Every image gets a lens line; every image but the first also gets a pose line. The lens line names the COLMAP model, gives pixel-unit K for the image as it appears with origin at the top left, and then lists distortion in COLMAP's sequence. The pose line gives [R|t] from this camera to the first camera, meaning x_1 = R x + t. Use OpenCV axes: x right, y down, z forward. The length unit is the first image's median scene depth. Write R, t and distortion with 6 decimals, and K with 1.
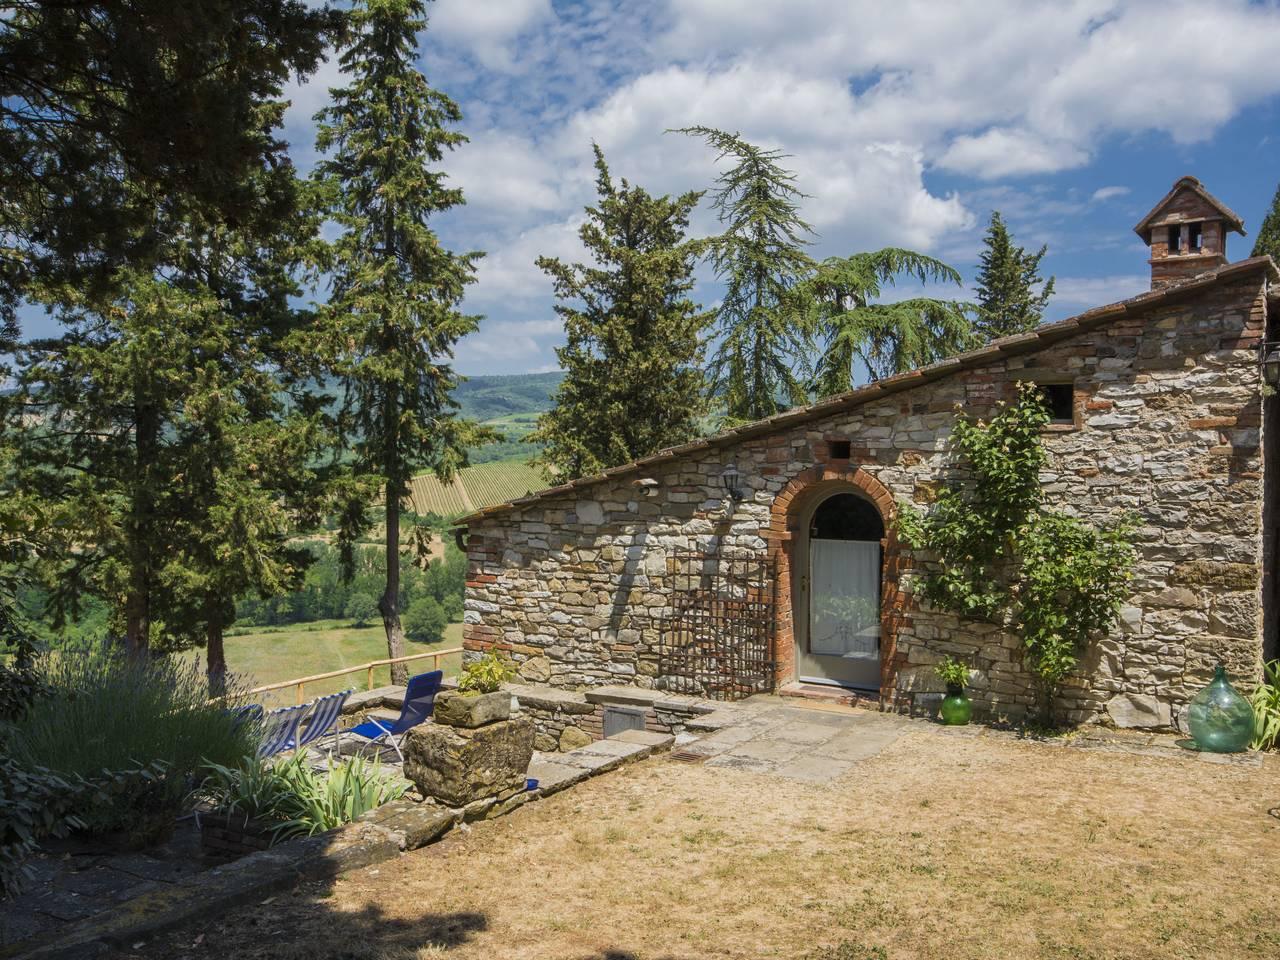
lens RADIAL K [[964.0, 0, 639.8], [0, 964.0, 480.7], [0, 0, 1]] dist [0.000729, 0.000452]
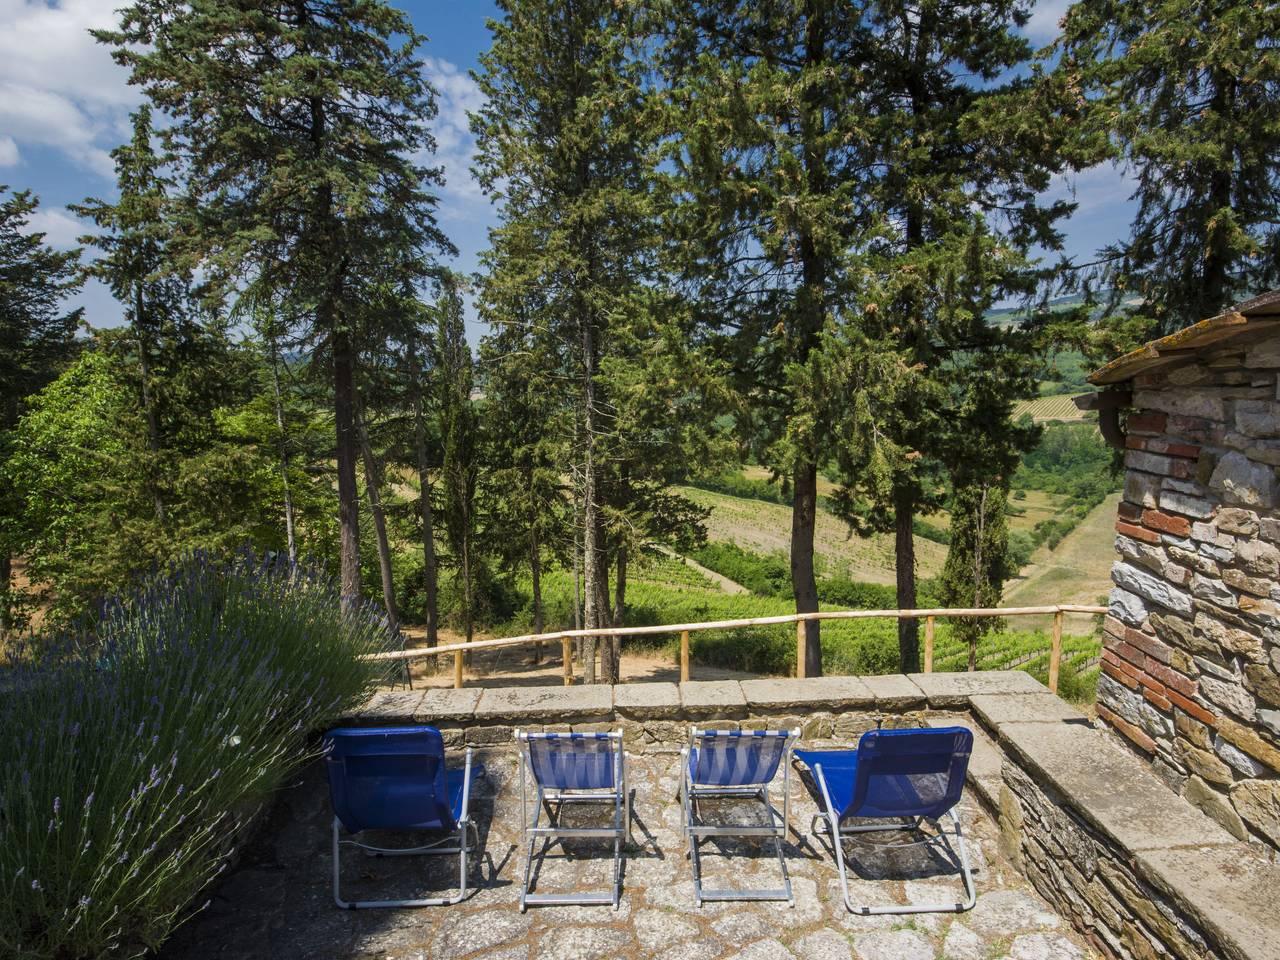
lens RADIAL K [[727.5, 0, 640.1], [0, 727.5, 486.9], [0, 0, 1]] dist [0.009031, 0.001310]
pose [[0.510349, 0.115121, -0.852227, -0.017691], [0.024457, 0.988656, 0.148196, 0.039050], [0.859620, -0.096475, 0.501743, 0.677340]]
